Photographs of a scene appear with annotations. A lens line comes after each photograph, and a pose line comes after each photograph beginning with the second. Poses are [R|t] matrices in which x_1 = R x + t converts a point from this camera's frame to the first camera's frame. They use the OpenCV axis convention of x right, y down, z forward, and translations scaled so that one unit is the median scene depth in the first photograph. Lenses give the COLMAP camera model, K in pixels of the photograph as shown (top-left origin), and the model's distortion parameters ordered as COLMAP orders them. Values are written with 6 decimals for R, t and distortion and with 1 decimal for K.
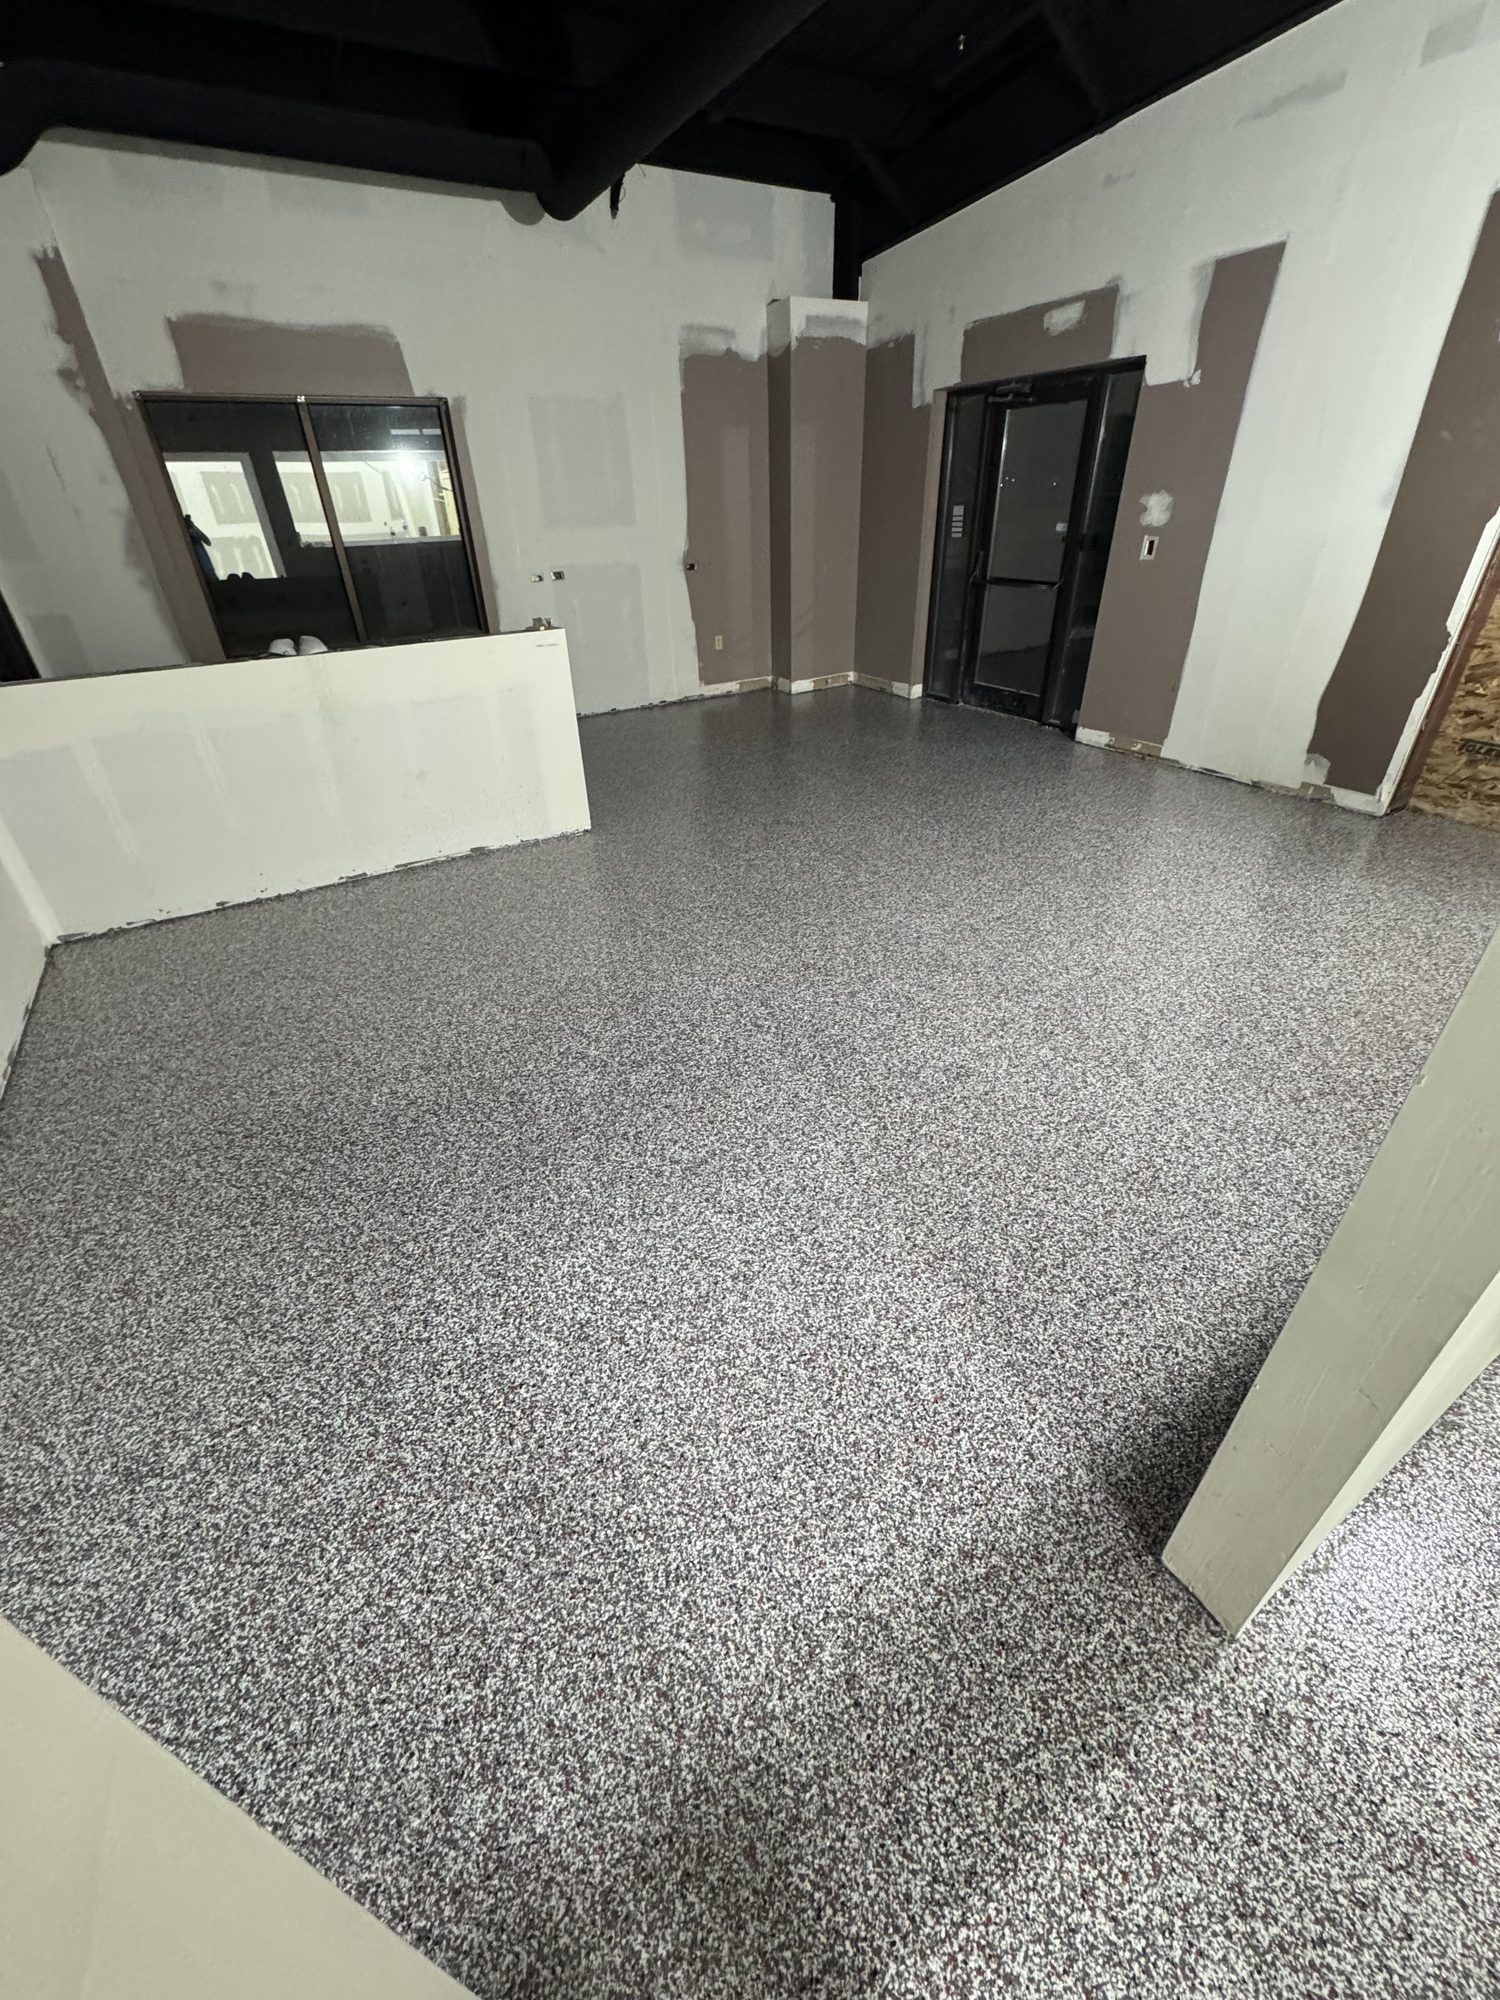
lens RADIAL K [[799.8, 0, 749.8], [0, 799.8, 991.1], [0, 0, 1]] dist [-0.002498, -0.000399]
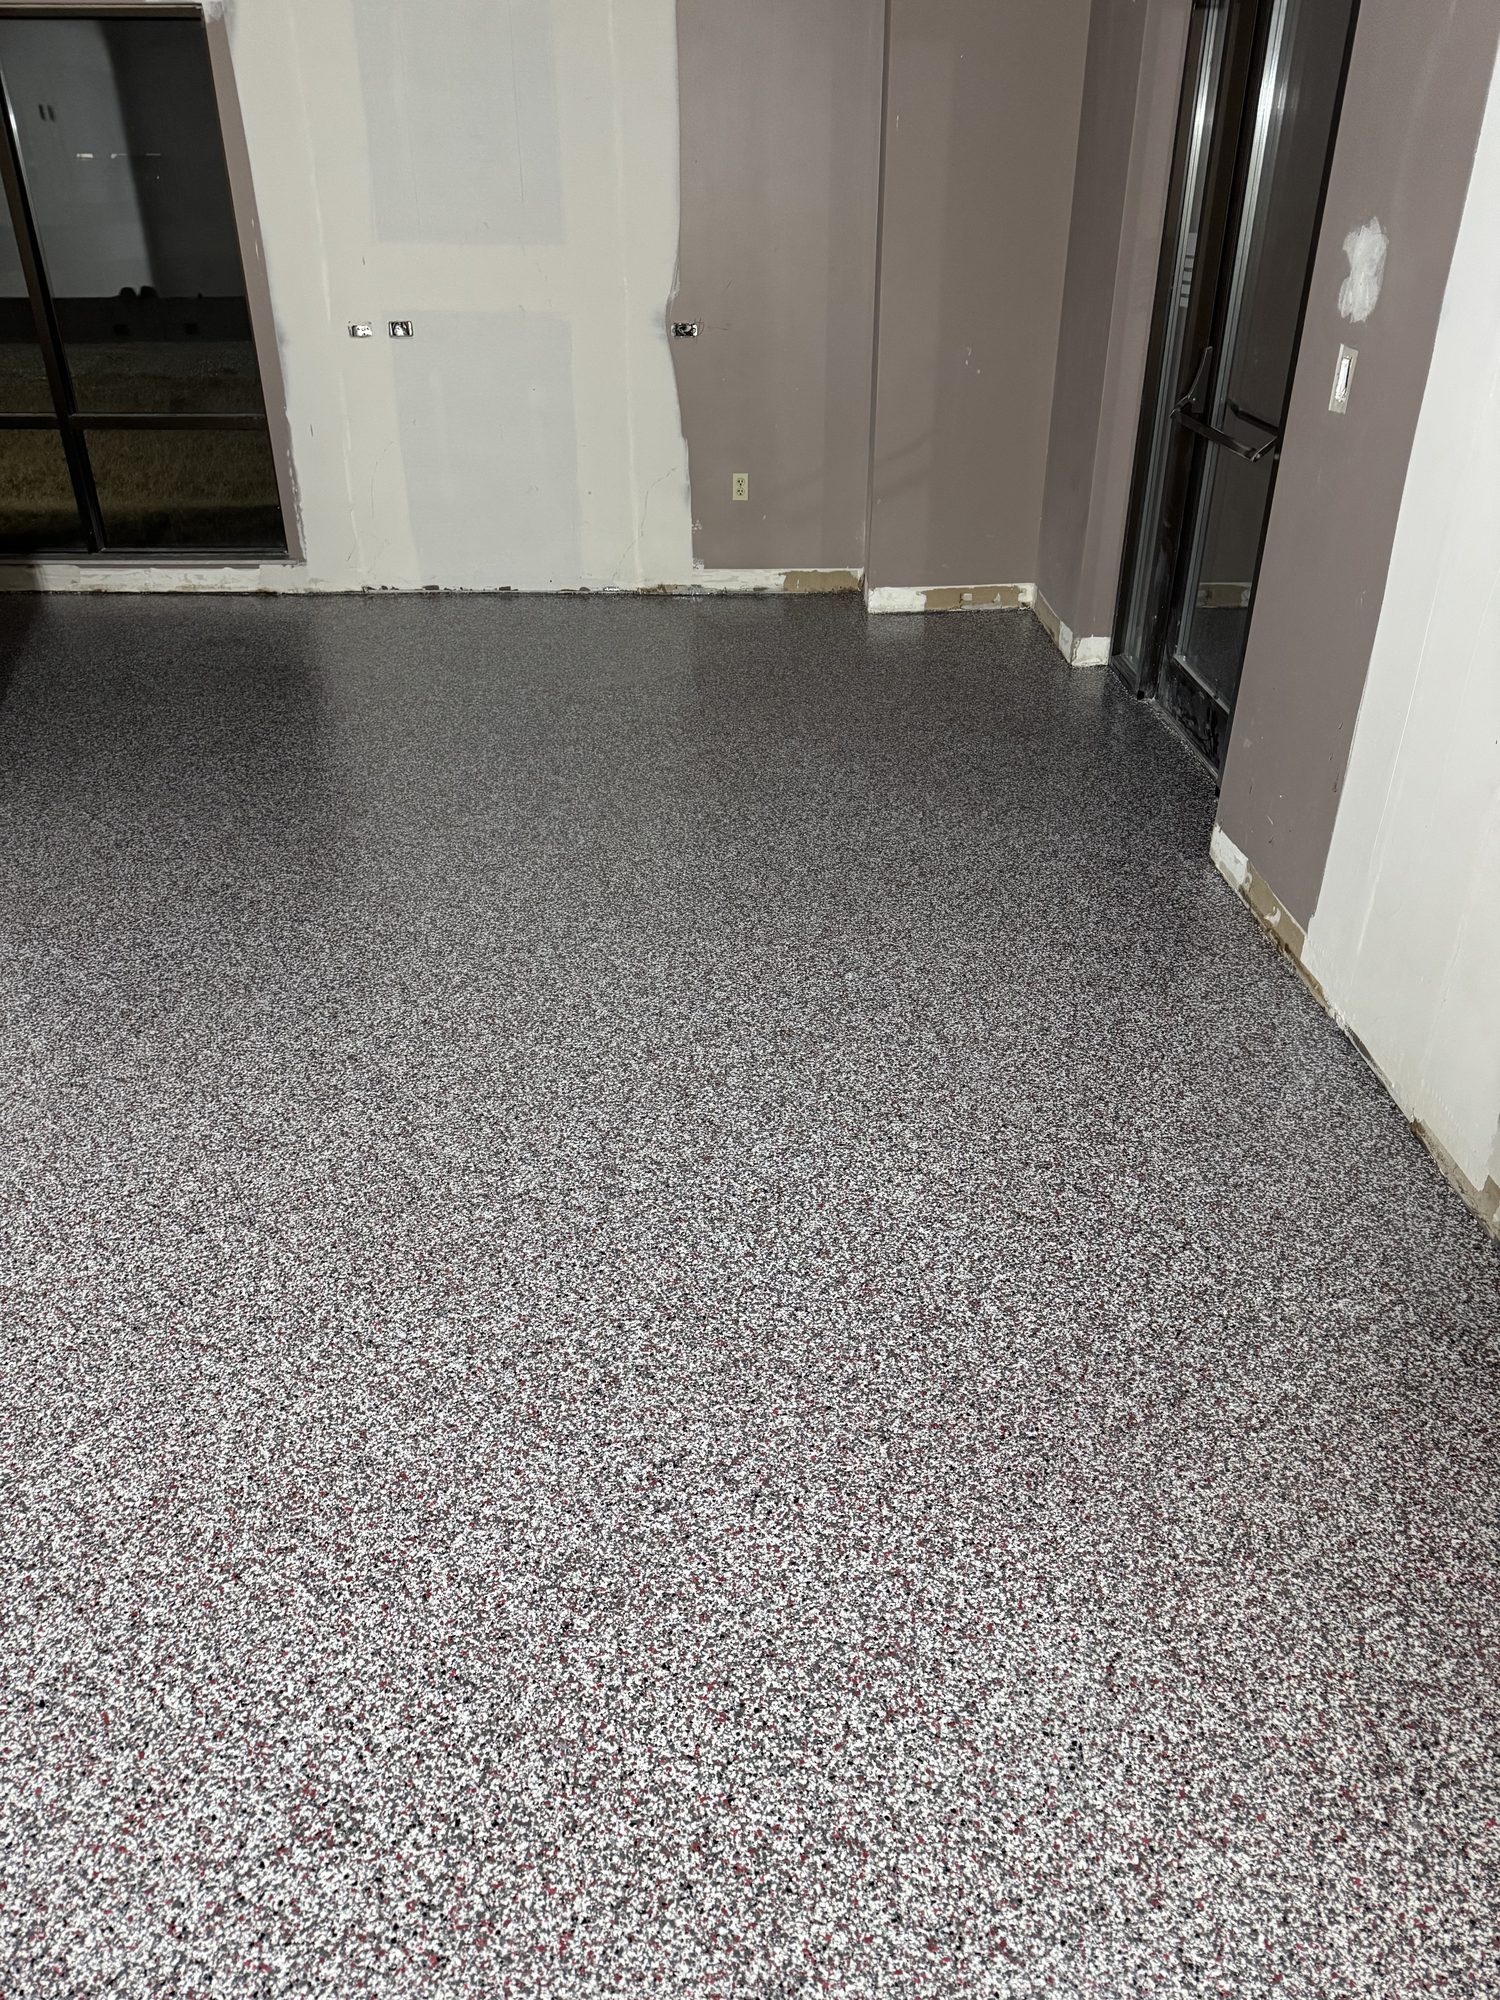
lens RADIAL K [[1416.6, 0, 750.0], [0, 1416.6, 1000.0], [0, 0, 1]] dist [0.033437, -0.033373]
pose [[0.863624, 0.270939, -0.425143, 0.671331], [-0.283233, 0.958397, 0.035425, -0.269586], [0.417054, 0.089821, 0.904433, 0.392744]]
